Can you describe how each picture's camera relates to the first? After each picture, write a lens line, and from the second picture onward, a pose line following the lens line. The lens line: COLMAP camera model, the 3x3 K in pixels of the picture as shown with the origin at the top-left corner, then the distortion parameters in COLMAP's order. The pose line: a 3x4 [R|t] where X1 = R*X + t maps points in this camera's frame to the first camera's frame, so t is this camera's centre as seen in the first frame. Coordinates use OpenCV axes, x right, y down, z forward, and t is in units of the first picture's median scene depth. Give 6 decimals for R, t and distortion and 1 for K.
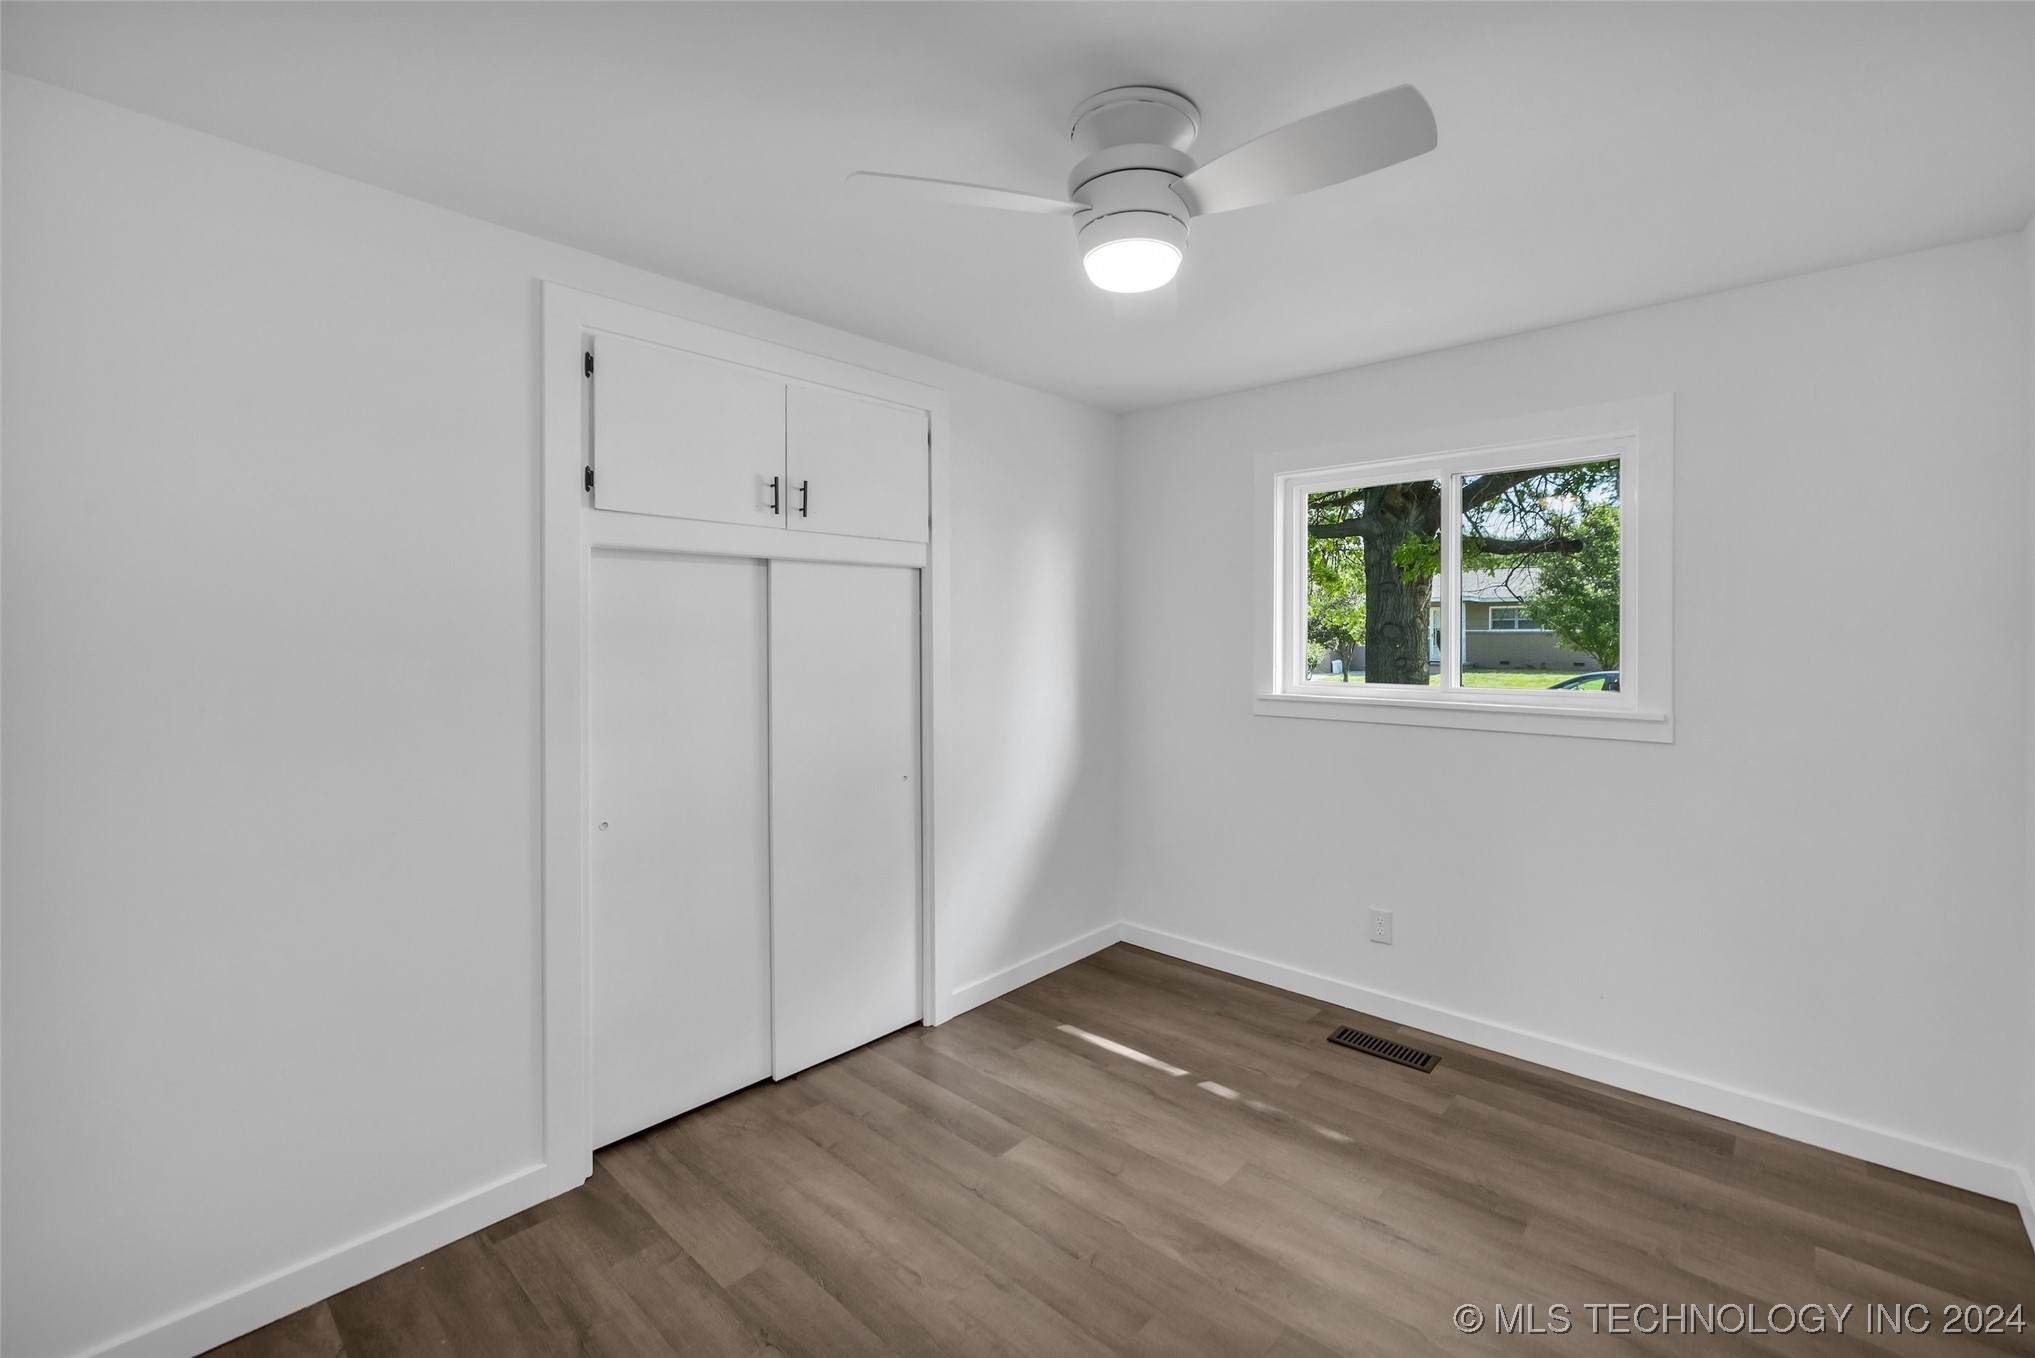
lens RADIAL K [[865.6, 0, 1025.5], [0, 865.6, 634.7], [0, 0, 1]] dist [0.000570, 0.000305]
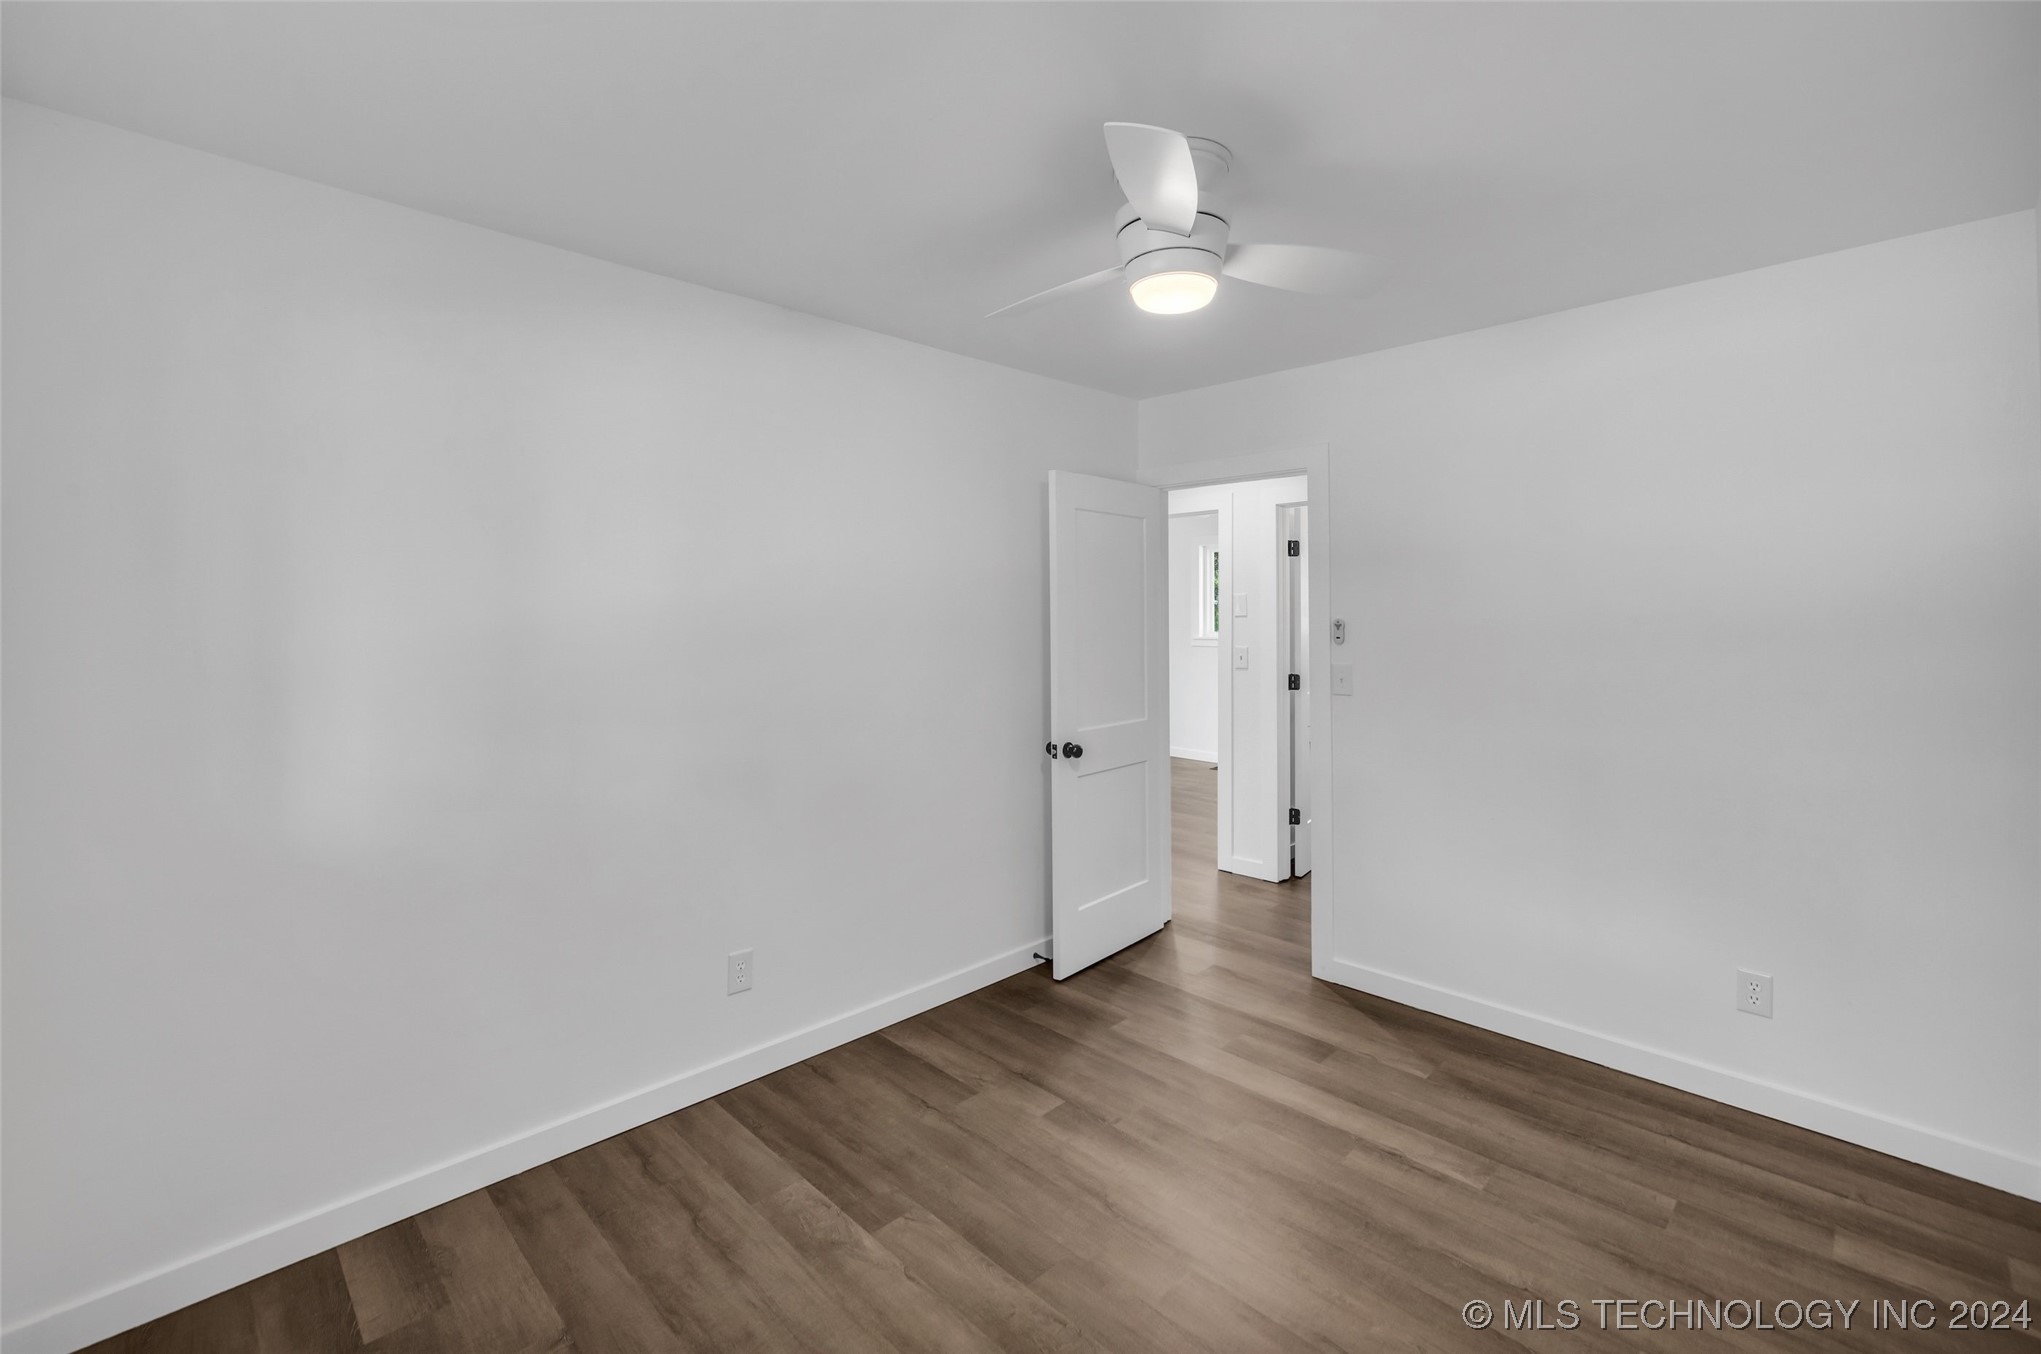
lens RADIAL K [[877.6, 0, 1020.1], [0, 877.6, 608.7], [0, 0, 1]] dist [-0.000648, 0.000466]
pose [[-0.998448, 0.006188, 0.055345, 0.165566], [0.006067, 0.999979, -0.002353, -0.007828], [-0.055359, -0.002013, -0.998464, 1.371556]]
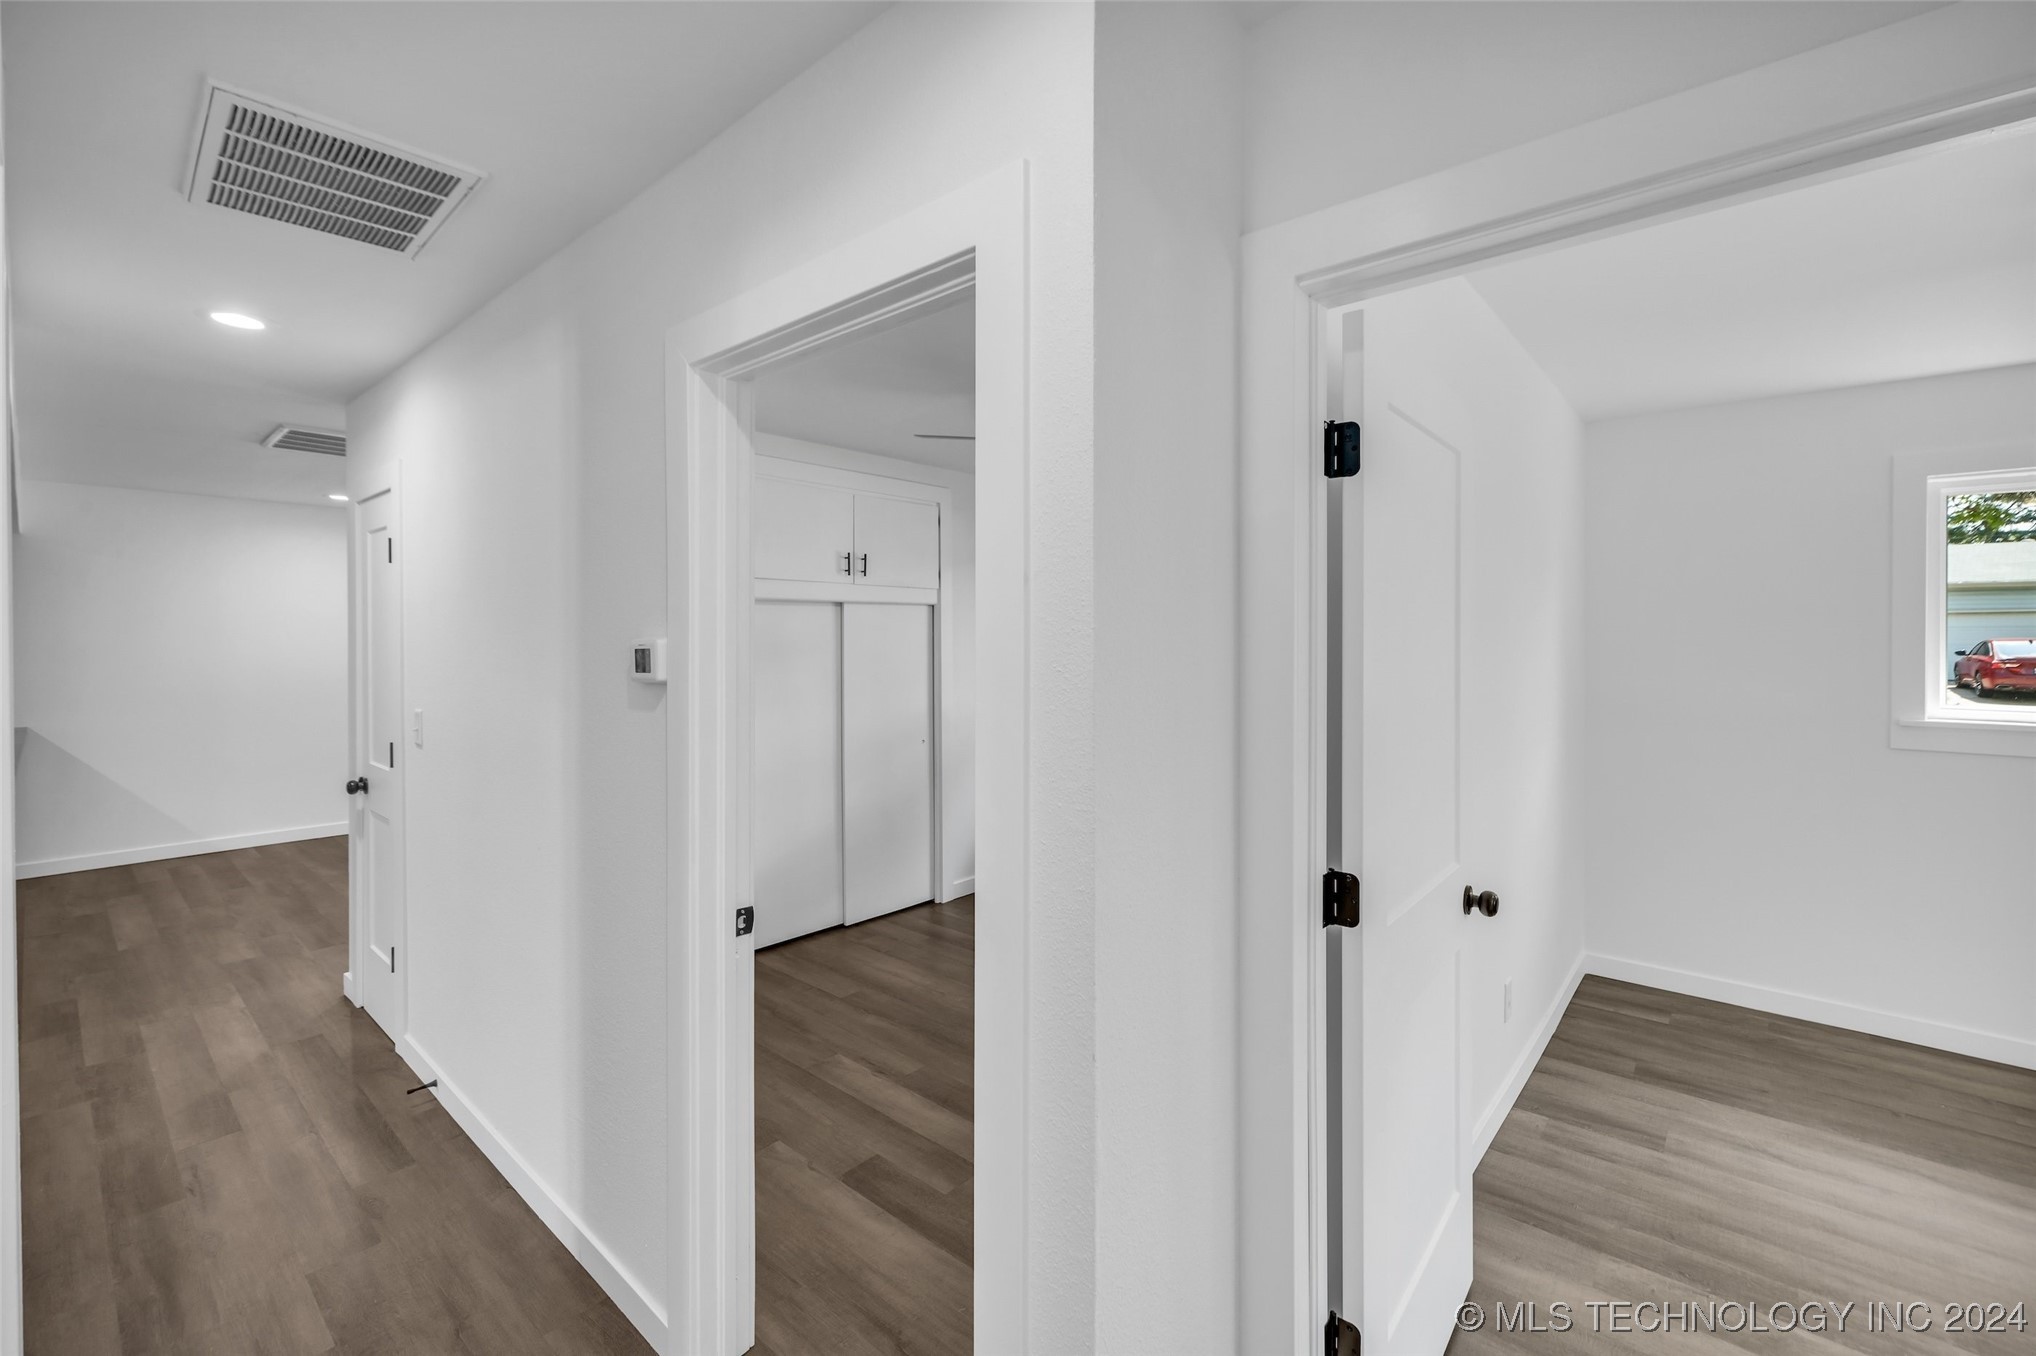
lens RADIAL K [[862.5, 0, 1021.8], [0, 862.5, 639.2], [0, 0, 1]] dist [-0.001133, 0.000174]
pose [[0.999750, 0.001568, 0.022322, 0.002116], [-0.001533, 0.999998, -0.001570, -0.017051], [-0.022325, 0.001536, 0.999750, -0.626800]]
